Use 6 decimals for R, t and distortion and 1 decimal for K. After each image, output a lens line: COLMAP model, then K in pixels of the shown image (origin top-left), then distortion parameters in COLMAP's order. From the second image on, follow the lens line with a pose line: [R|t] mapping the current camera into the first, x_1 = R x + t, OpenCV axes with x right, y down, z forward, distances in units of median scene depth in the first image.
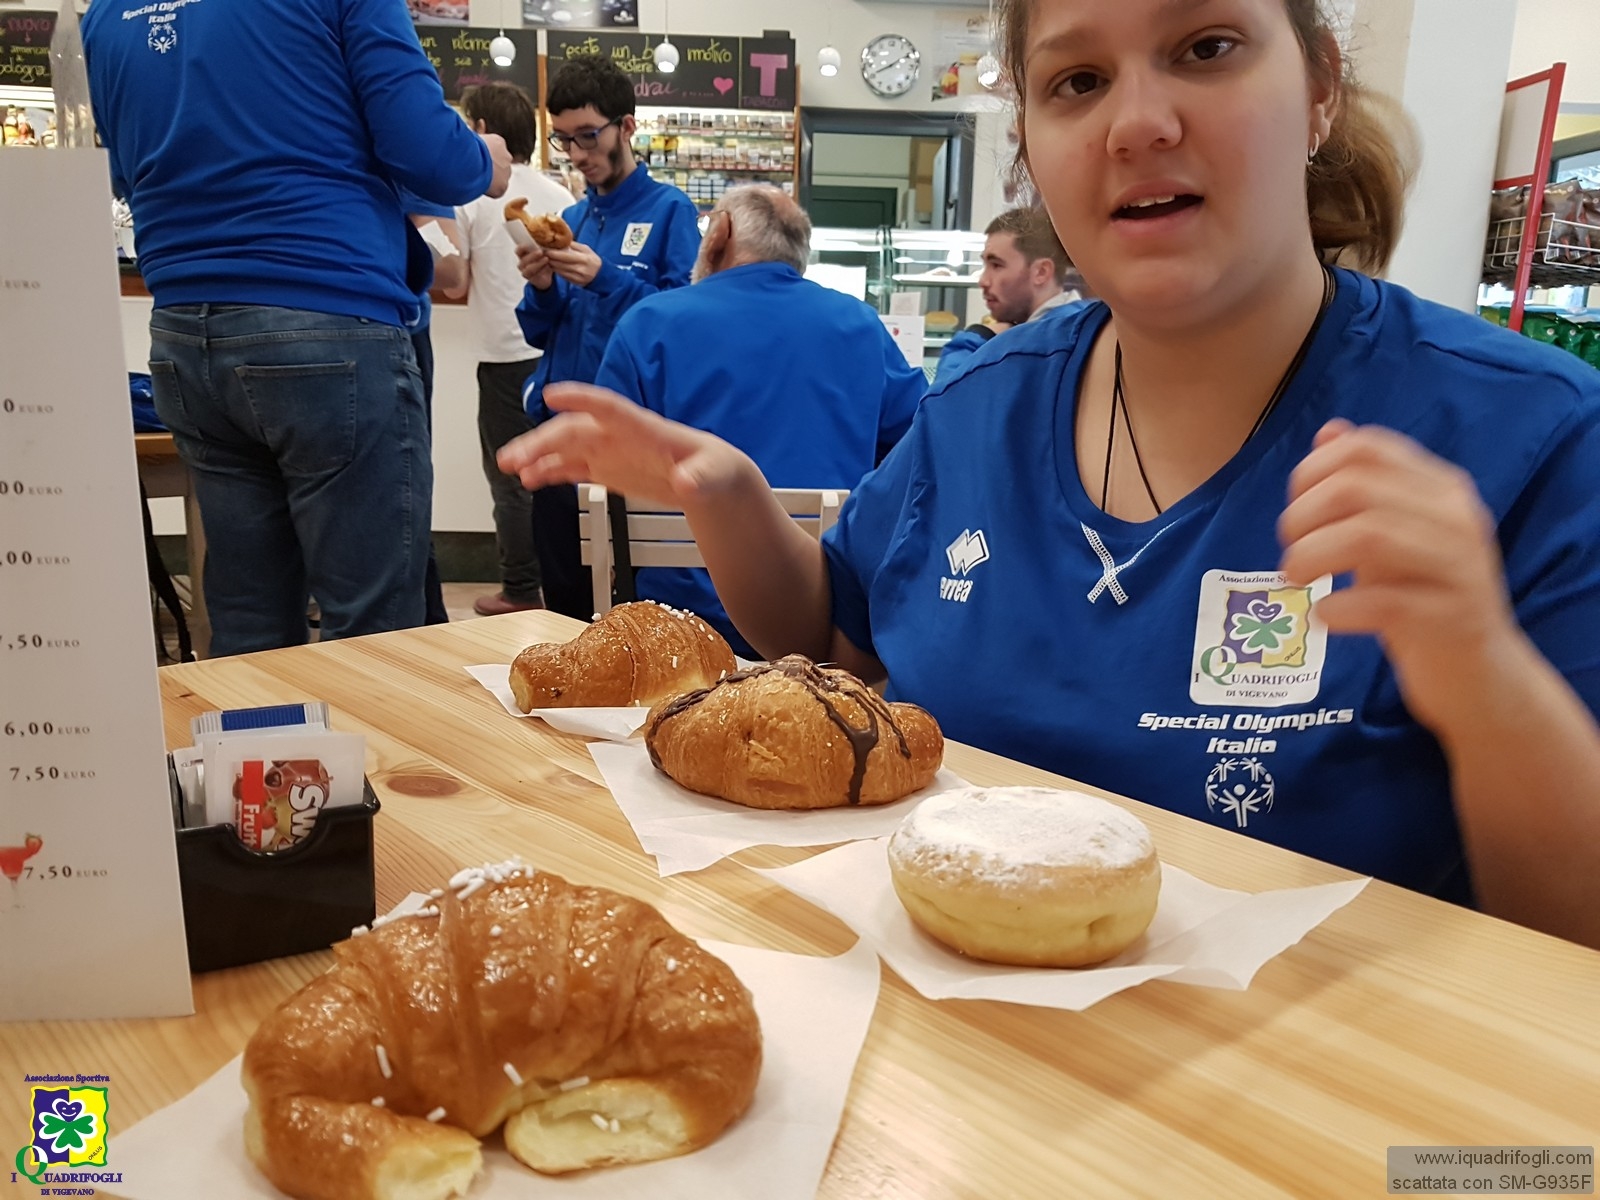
lens RADIAL K [[1192.1, 0, 800.0], [0, 1192.1, 600.0], [0, 0, 1]] dist [-0.006432, -0.002567]
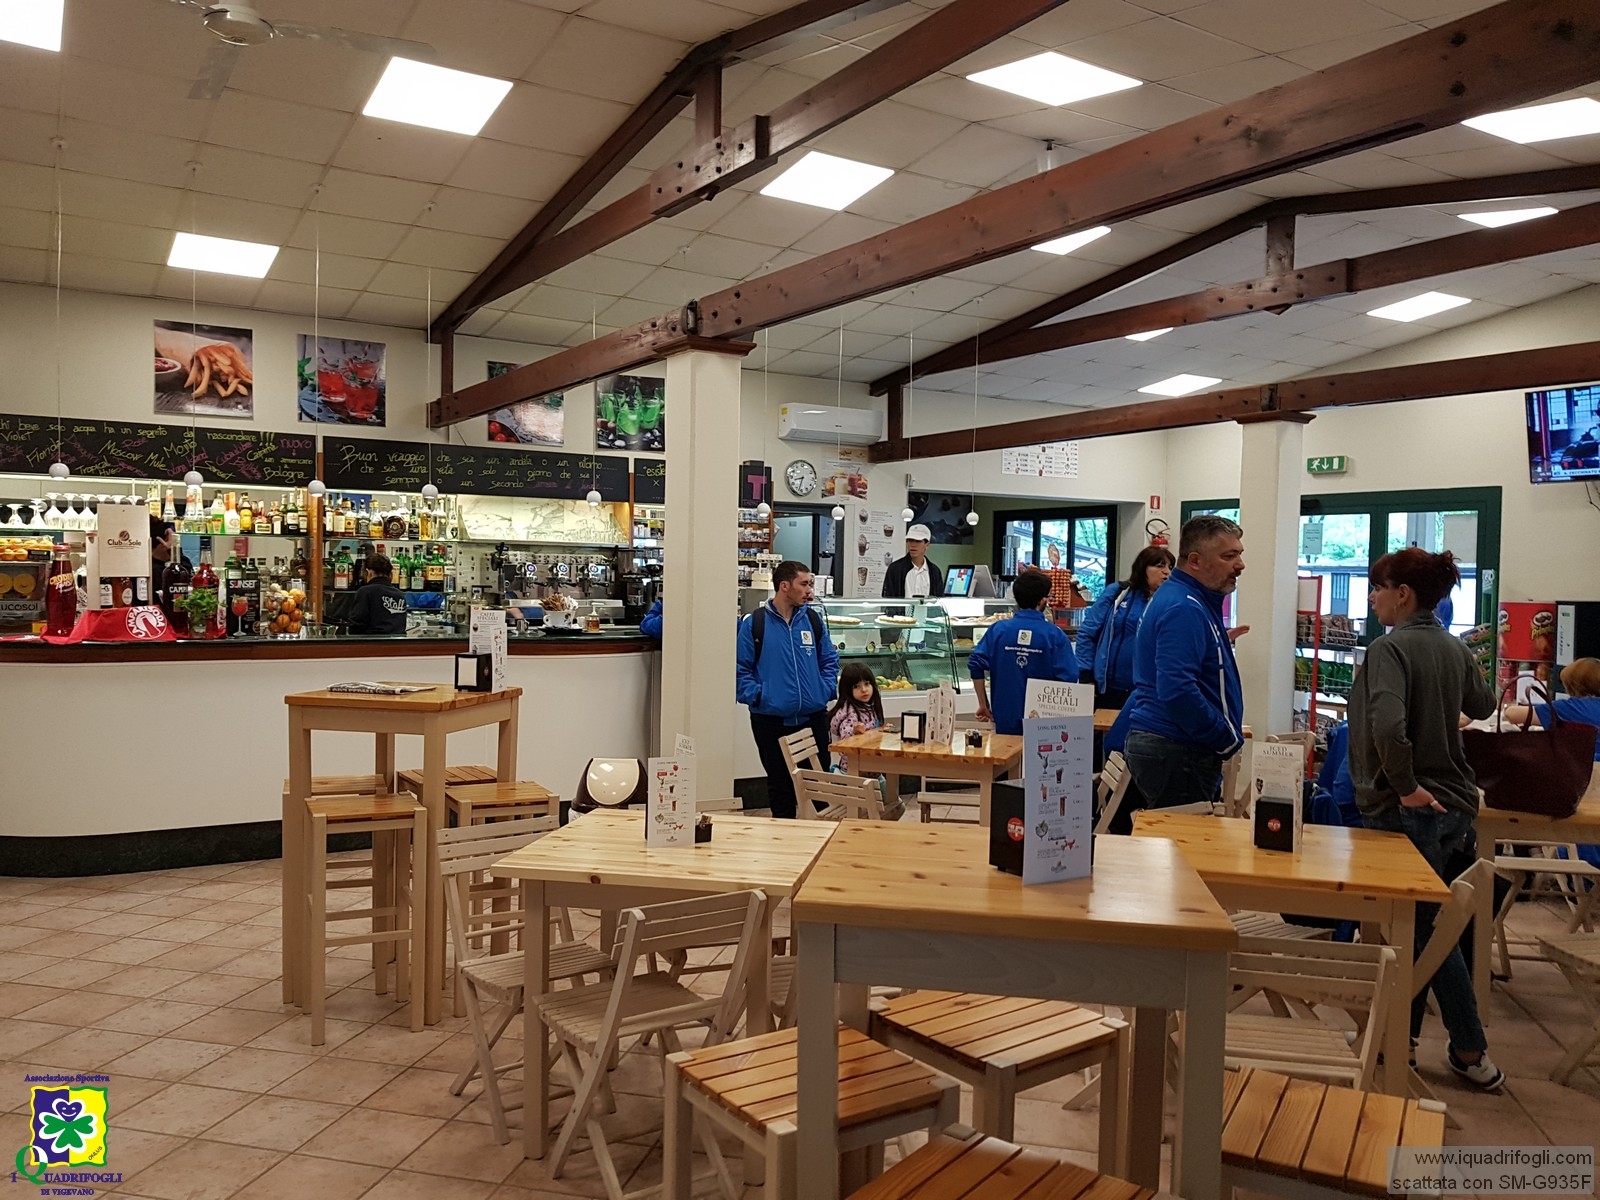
lens RADIAL K [[1245.8, 0, 800.0], [0, 1245.8, 600.0], [0, 0, 1]] dist [0.000343, -0.000017]
pose [[0.866670, -0.022958, 0.498353, -0.811761], [0.122254, 0.978255, -0.167542, 0.002922], [-0.483670, 0.206129, 0.850632, -0.438115]]
